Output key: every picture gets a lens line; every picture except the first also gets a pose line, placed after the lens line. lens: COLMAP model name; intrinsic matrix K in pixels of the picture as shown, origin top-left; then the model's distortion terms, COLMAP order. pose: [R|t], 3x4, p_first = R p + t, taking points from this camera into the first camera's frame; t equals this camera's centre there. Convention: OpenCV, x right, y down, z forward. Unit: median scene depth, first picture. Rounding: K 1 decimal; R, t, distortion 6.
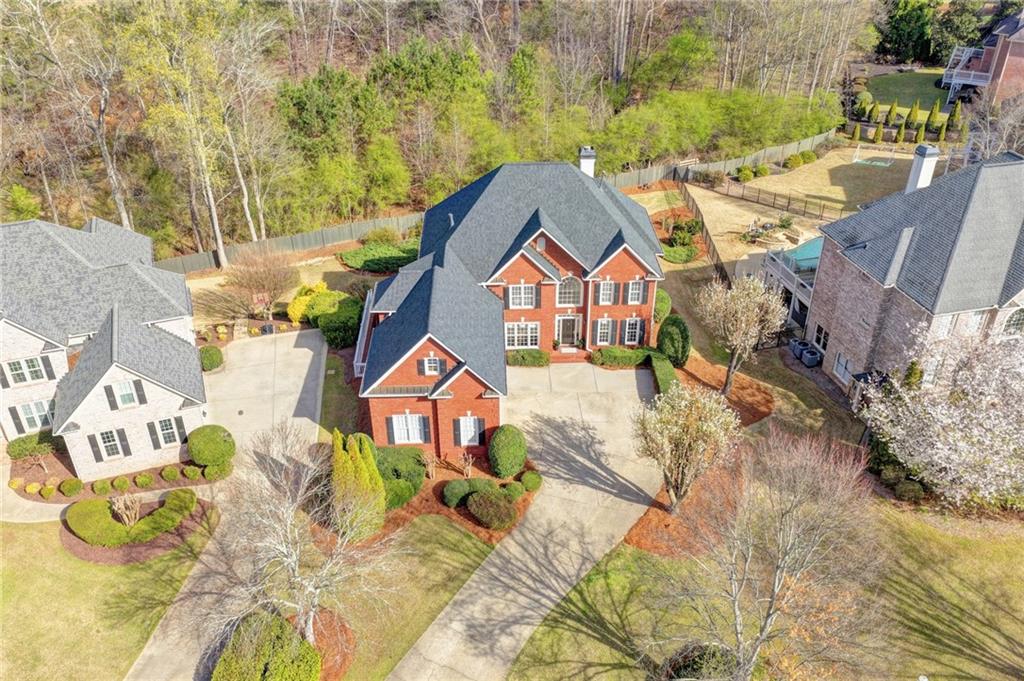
lens RADIAL K [[849.1, 0, 512.0], [0, 849.1, 348.7], [0, 0, 1]] dist [-0.008282, 0.033370]
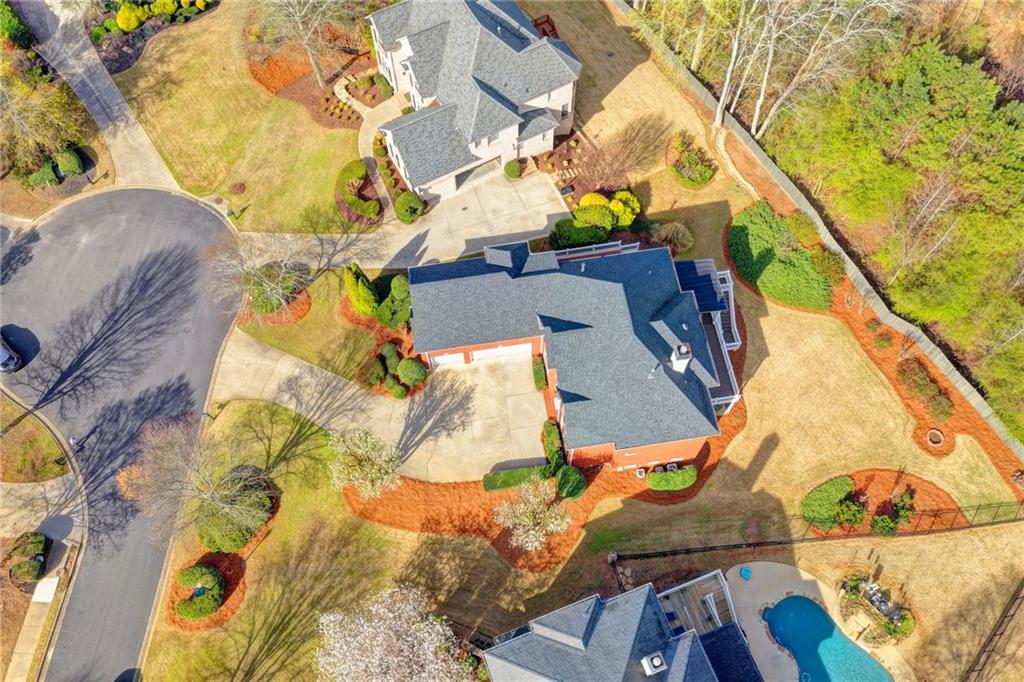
lens RADIAL K [[849.1, 0, 516.0], [0, 849.1, 342.5], [0, 0, 1]] dist [-0.008282, 0.033370]
pose [[0.129005, 0.897312, -0.422124, 0.524276], [-0.527335, 0.422578, 0.737119, -0.955219], [0.839807, 0.127509, 0.527699, 0.308297]]
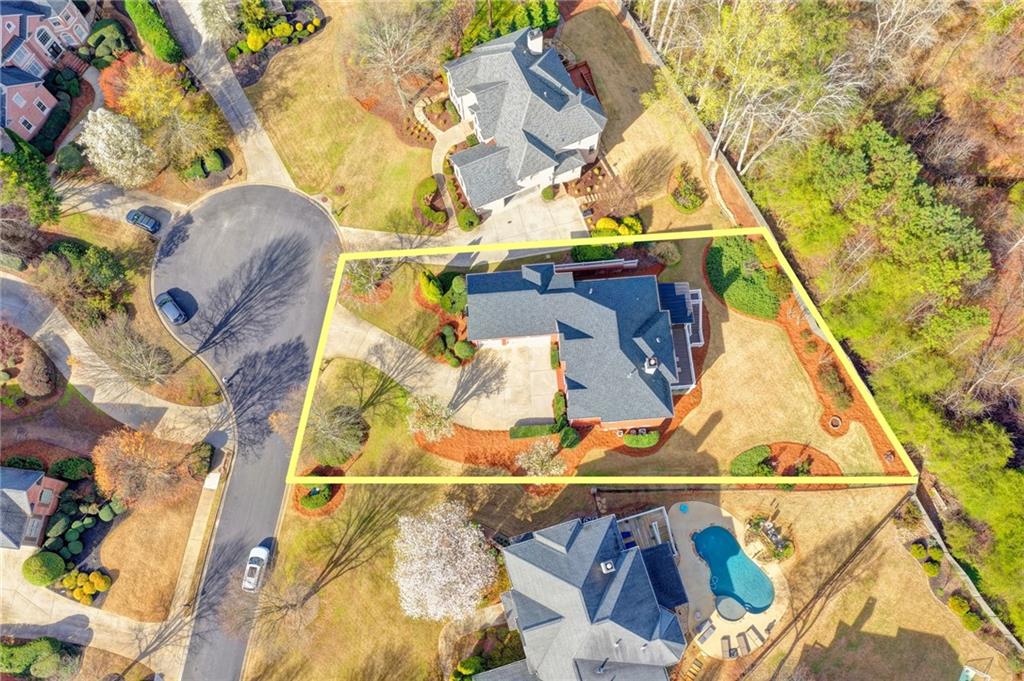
lens RADIAL K [[849.1, 0, 517.7], [0, 849.1, 342.7], [0, 0, 1]] dist [-0.008282, 0.033370]
pose [[0.049545, 0.956496, -0.287509, 0.512011], [-0.528601, 0.269353, 0.805003, -1.428175], [0.847423, 0.112093, 0.518949, 0.014578]]
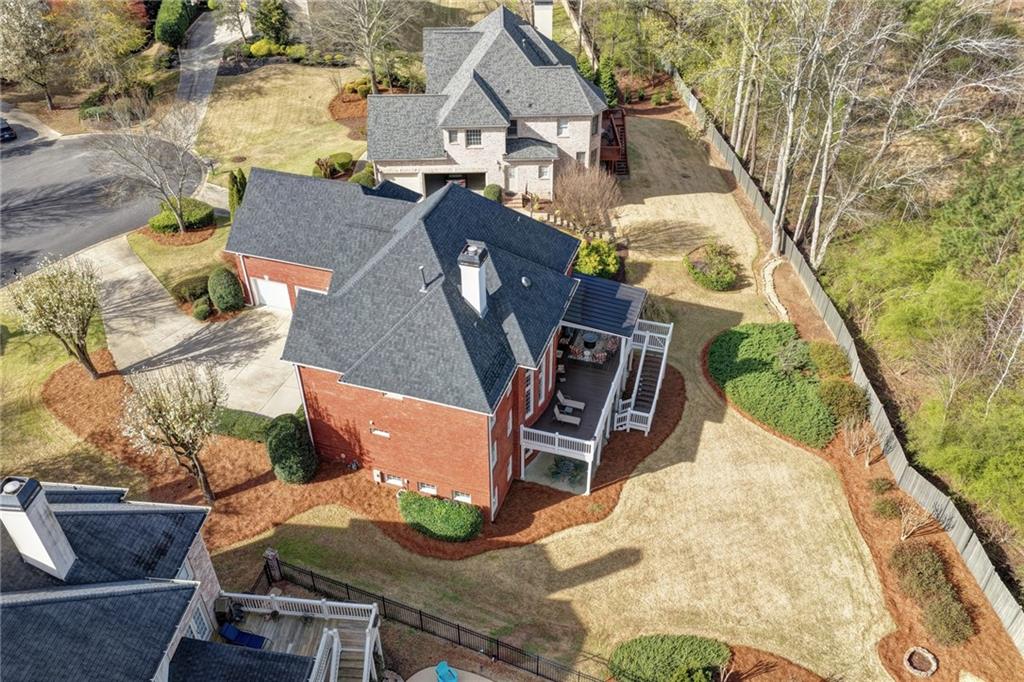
lens RADIAL K [[849.1, 0, 520.4], [0, 849.1, 343.9], [0, 0, 1]] dist [-0.008282, 0.033370]
pose [[-0.332852, 0.579270, -0.744080, 0.671803], [-0.501037, 0.559832, 0.659963, -0.711894], [0.798856, 0.592482, 0.103895, 1.078618]]
